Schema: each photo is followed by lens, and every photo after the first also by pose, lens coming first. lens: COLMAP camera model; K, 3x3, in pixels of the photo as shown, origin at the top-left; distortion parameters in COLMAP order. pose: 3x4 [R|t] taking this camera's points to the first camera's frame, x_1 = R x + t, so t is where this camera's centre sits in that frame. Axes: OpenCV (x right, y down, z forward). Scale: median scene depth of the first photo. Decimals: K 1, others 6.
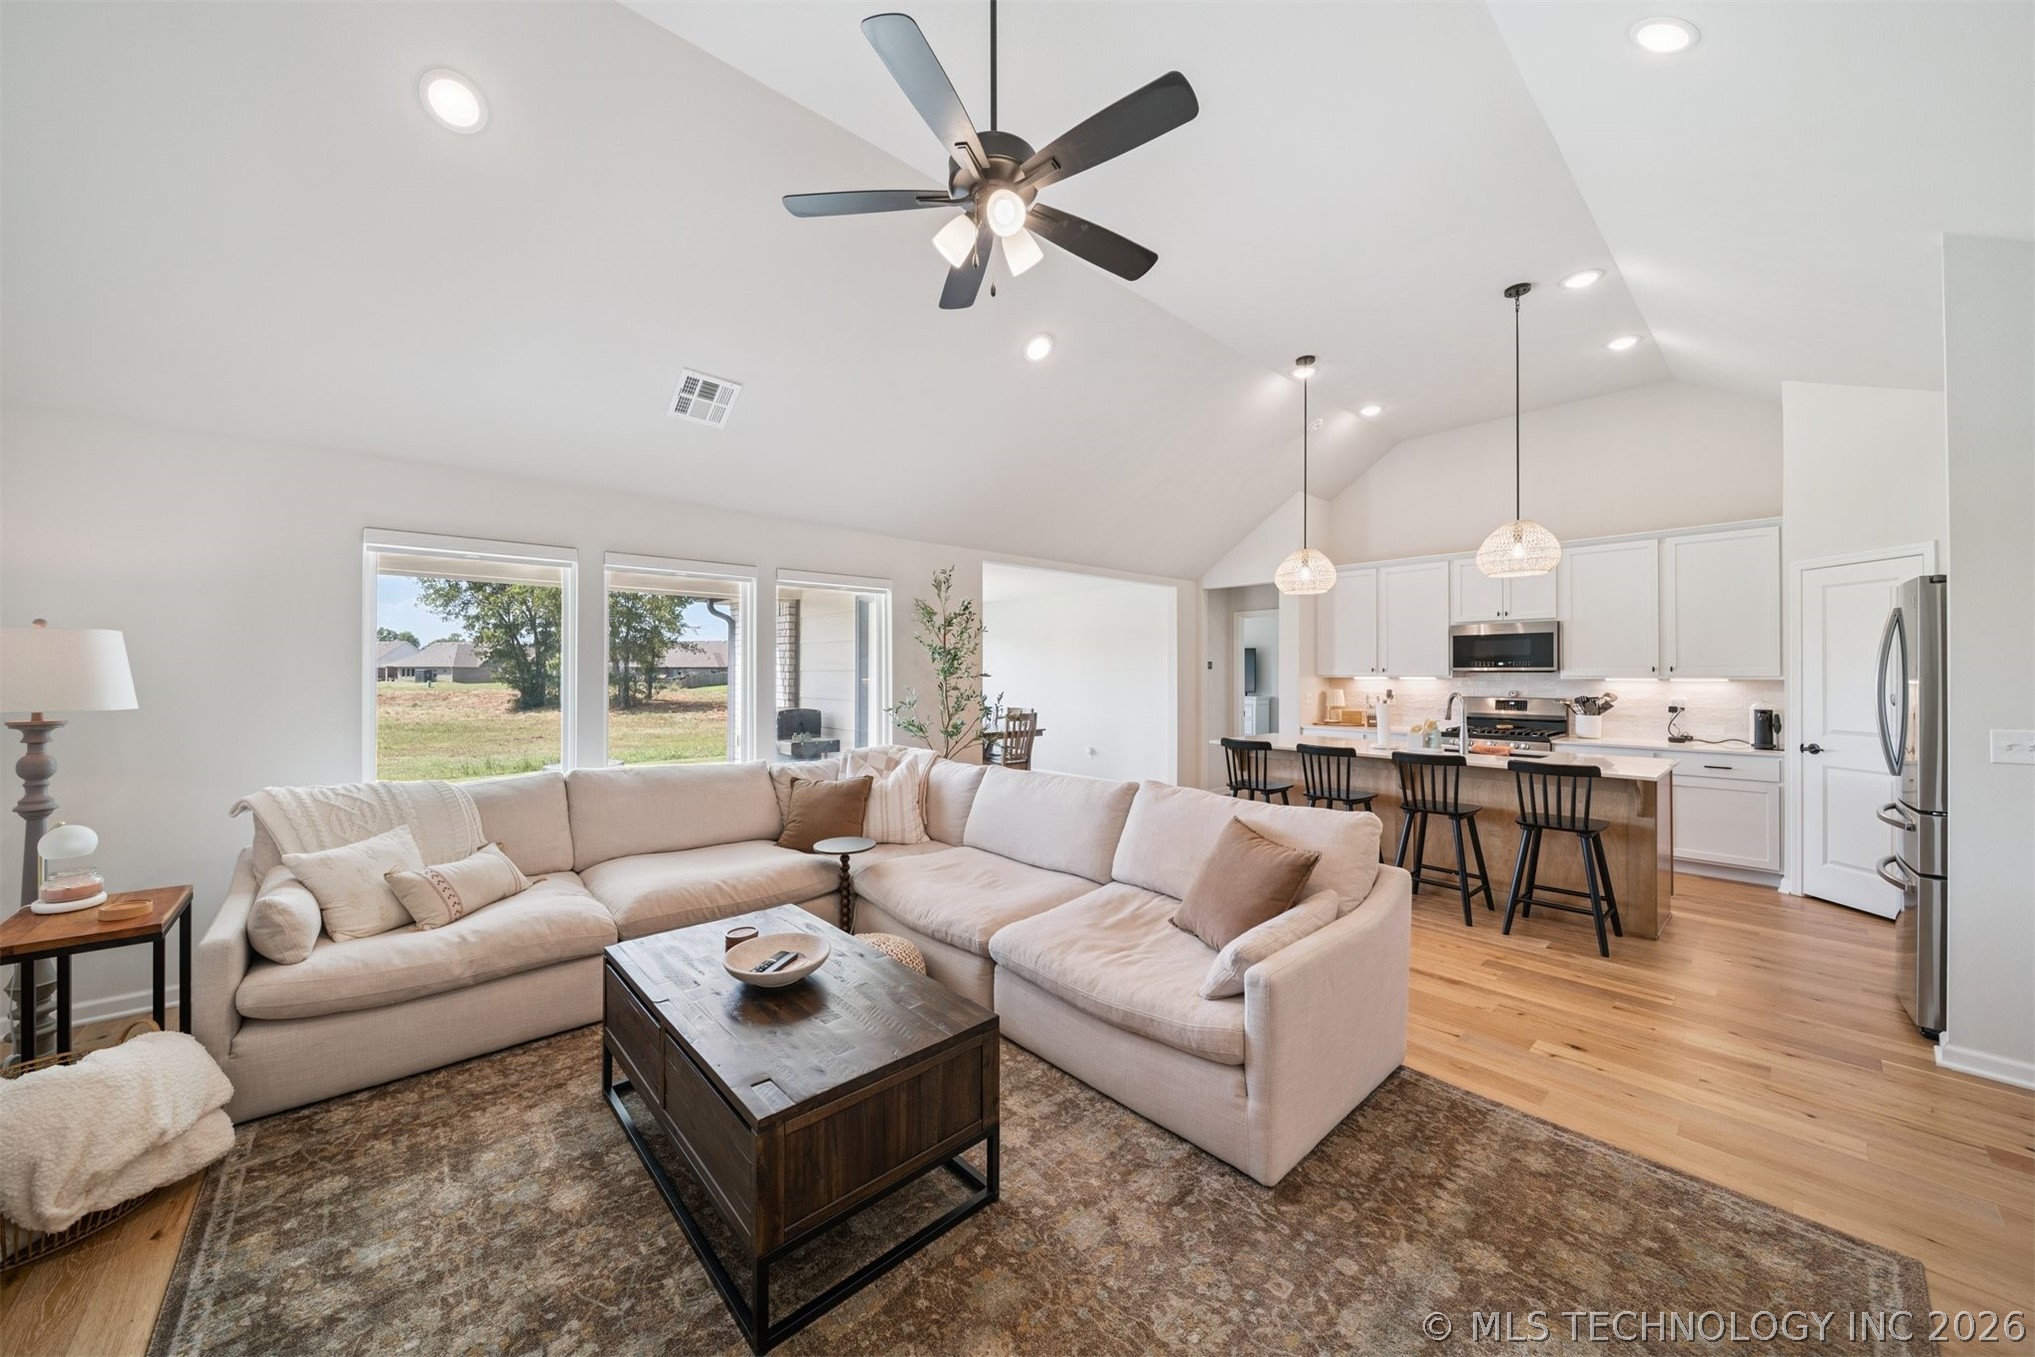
lens RADIAL K [[714.9, 0, 1001.6], [0, 714.9, 670.2], [0, 0, 1]] dist [0.001781, -0.000408]
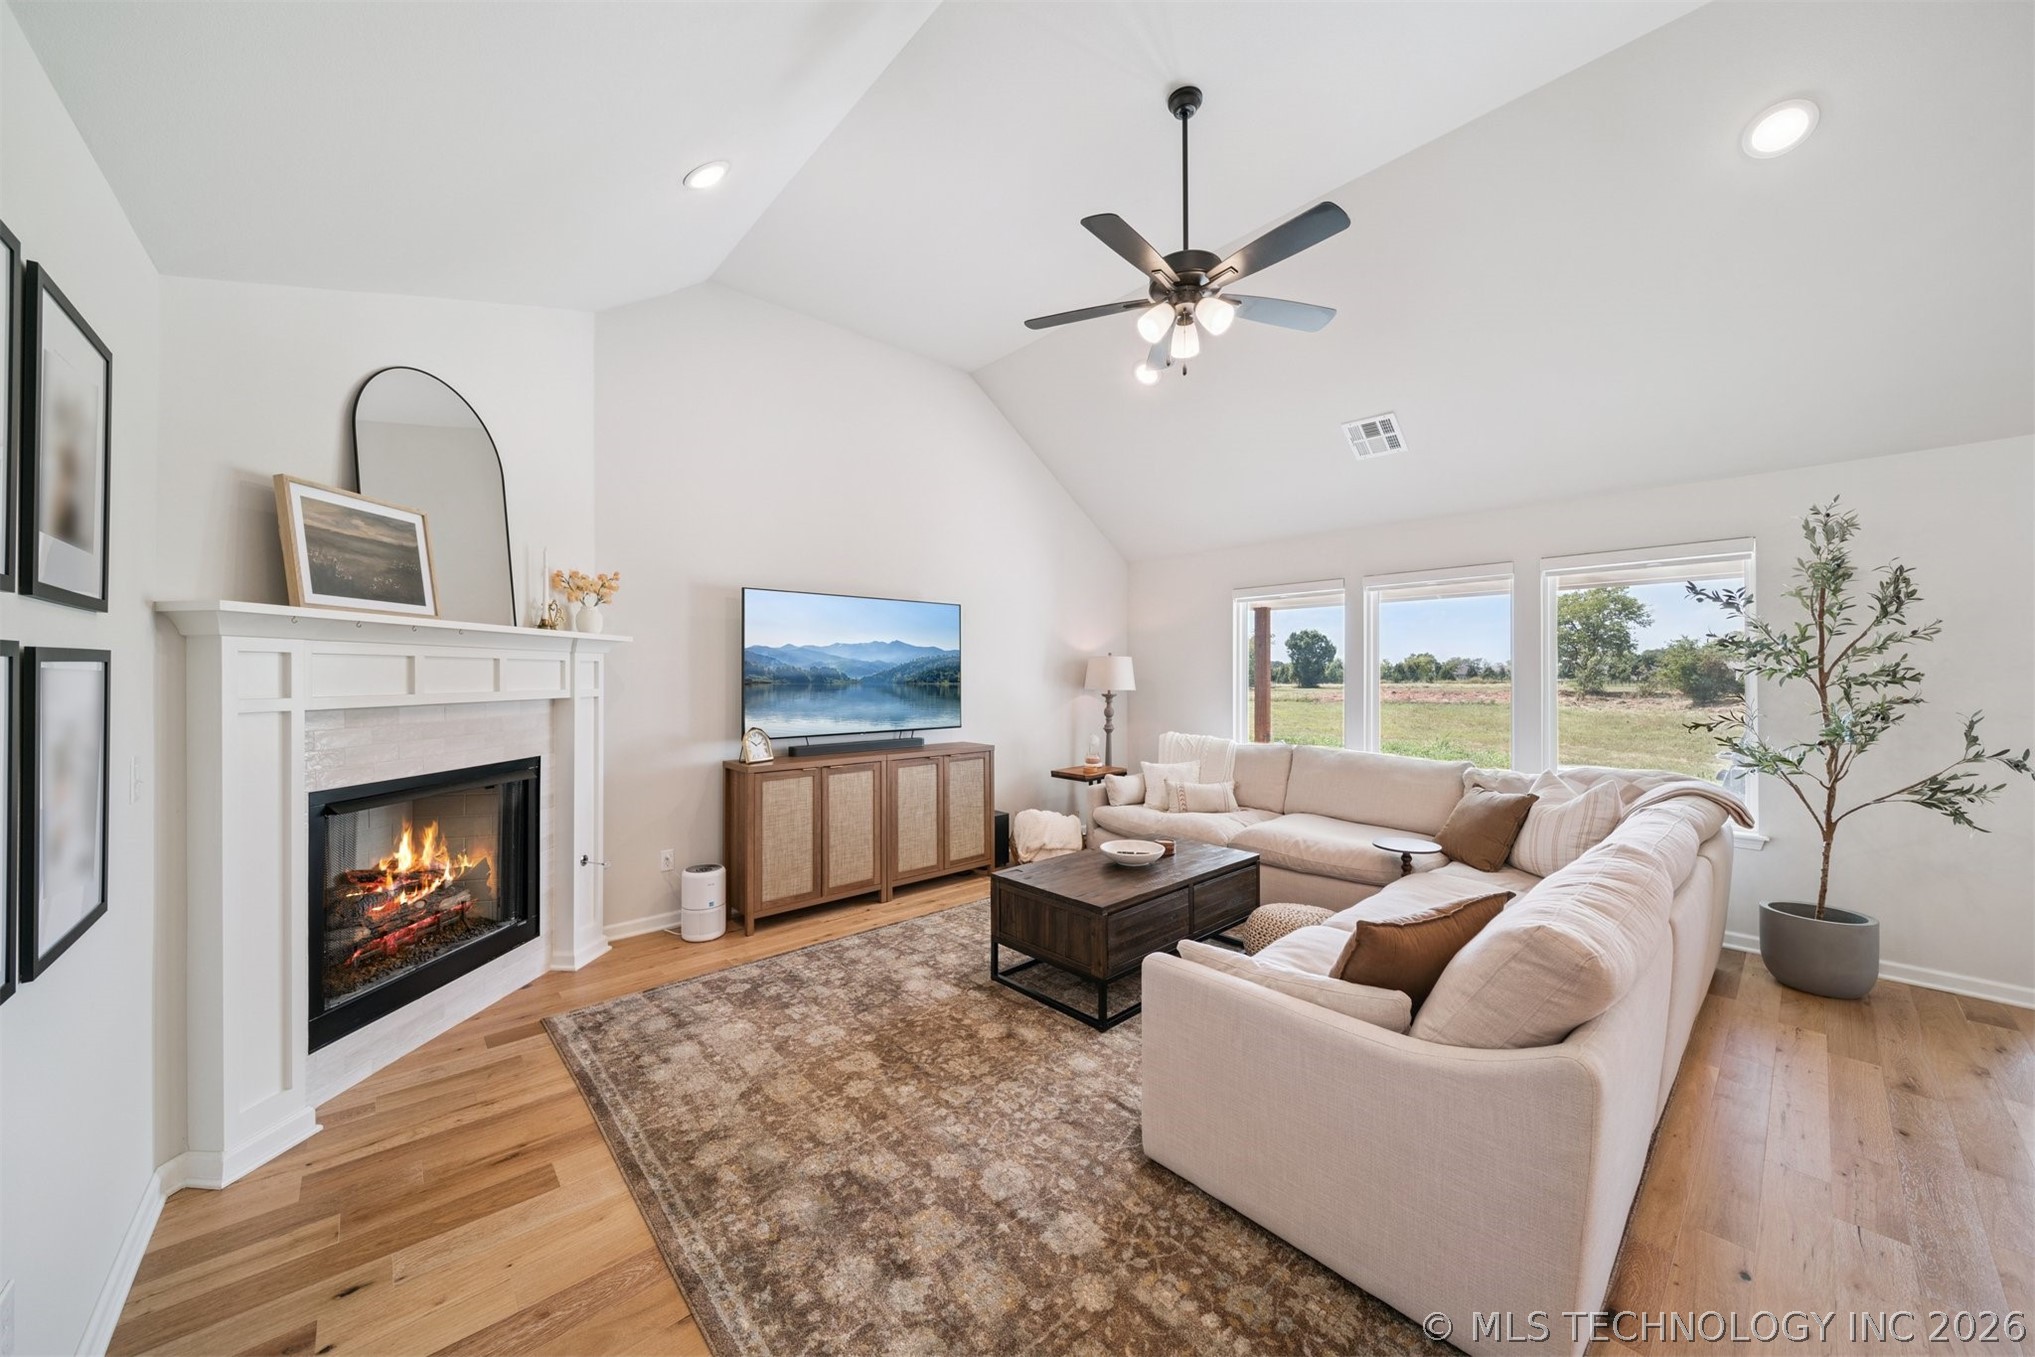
lens RADIAL K [[714.9, 0, 1006.3], [0, 714.9, 671.3], [0, 0, 1]] dist [0.001781, -0.000408]
pose [[0.001704, -0.005373, -0.999984, 0.521896], [0.004333, 0.999976, -0.005366, 0.001825], [0.999989, -0.004323, 0.001727, 0.285613]]
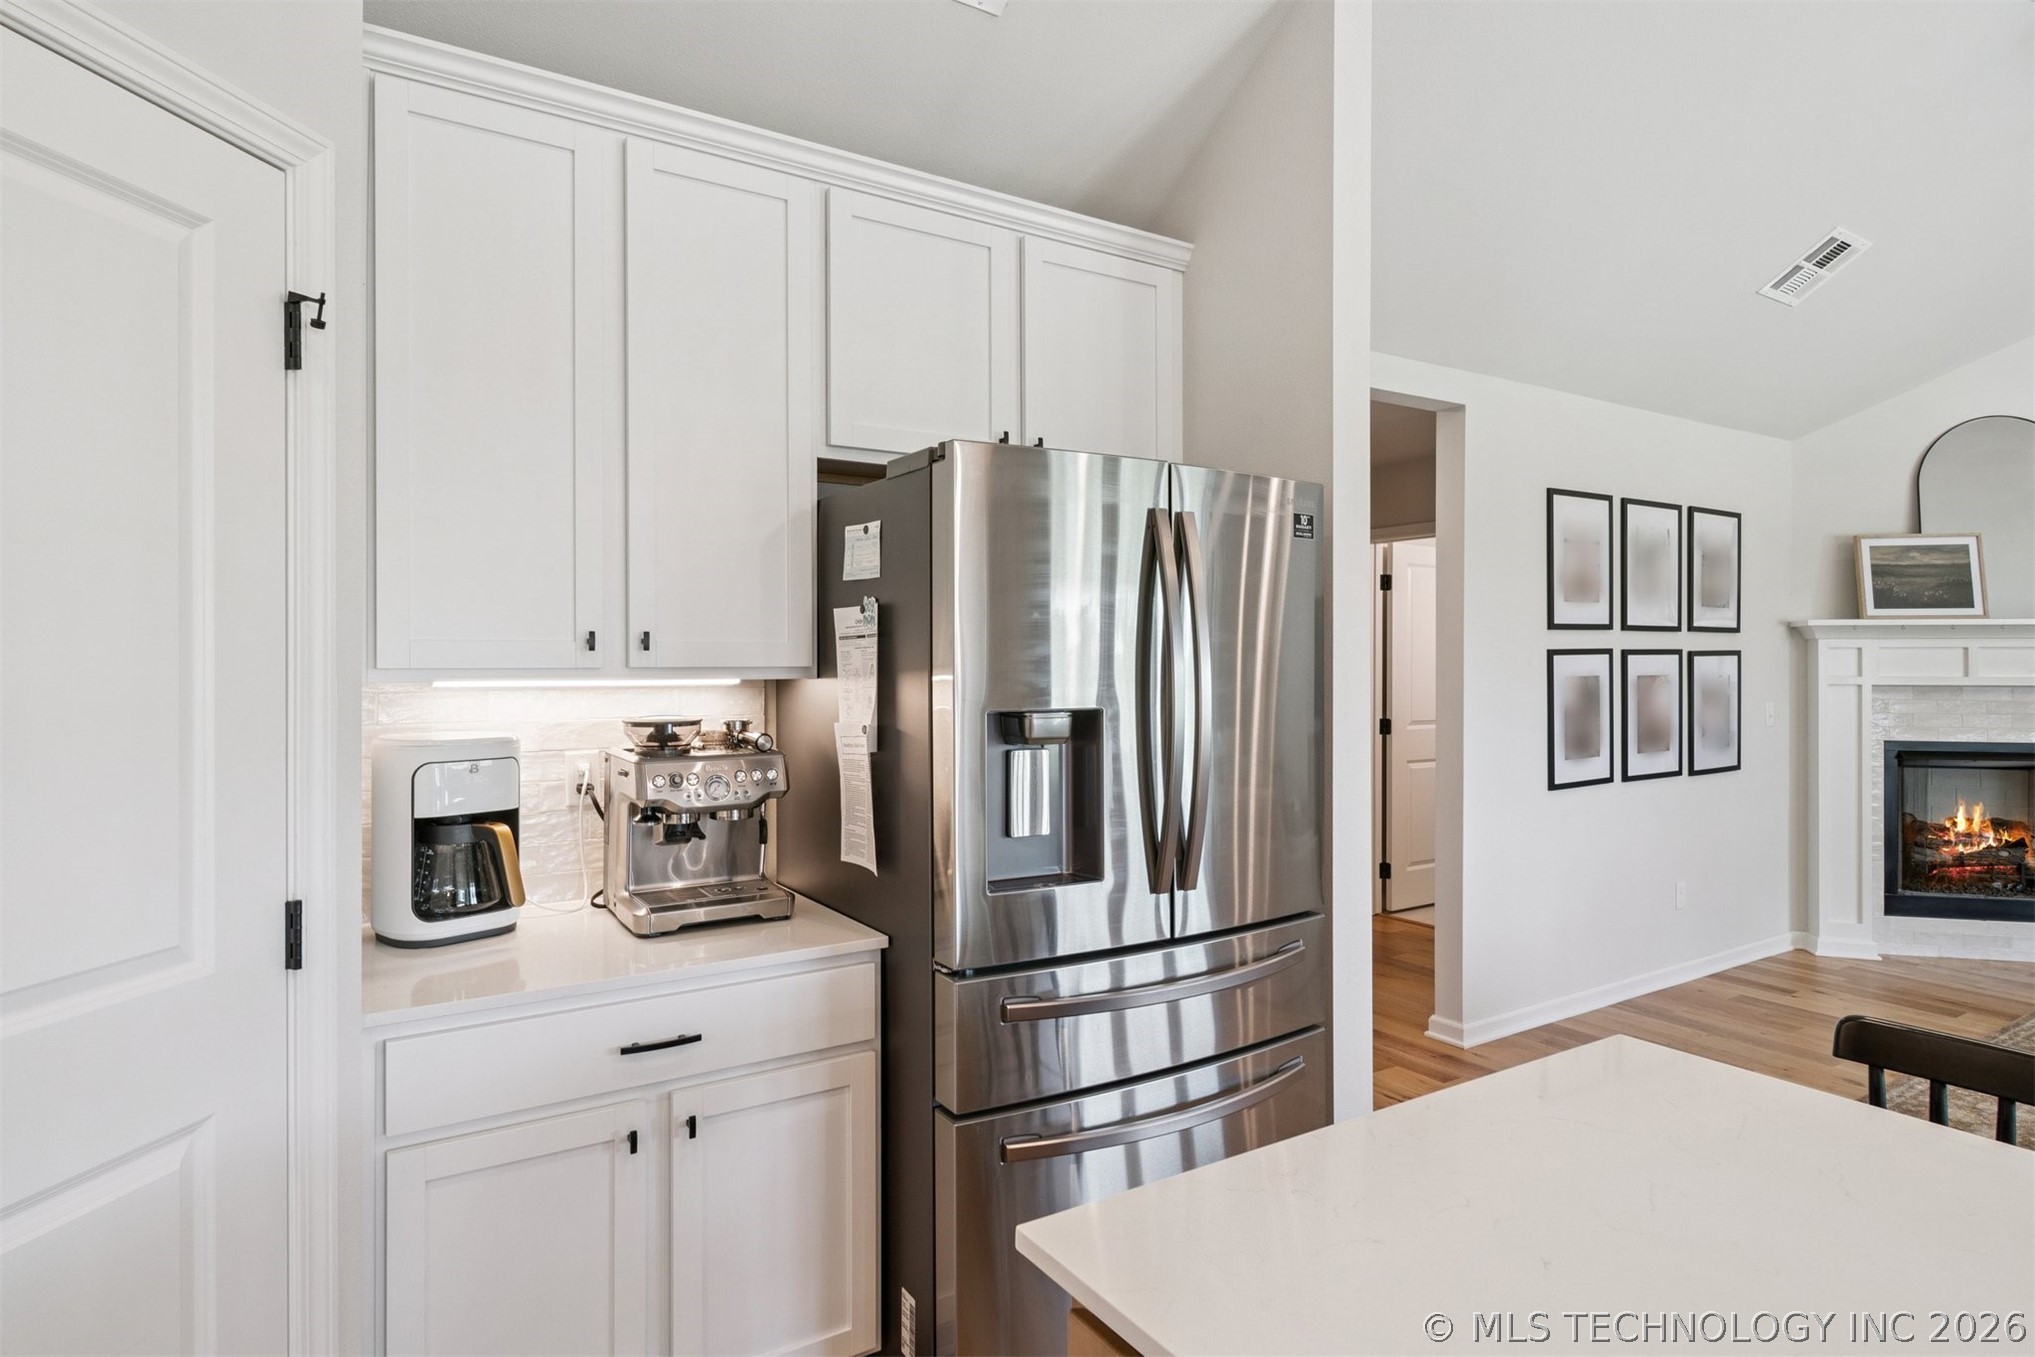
lens RADIAL K [[1099.0, 0, 985.0], [0, 1099.0, 666.2], [0, 0, 1]] dist [-0.000541, 0.000479]
pose [[-0.986326, -0.001266, 0.164801, 0.724877], [-0.001331, 0.999999, -0.000284, 0.005109], [-0.164801, -0.000500, -0.986327, 0.973537]]
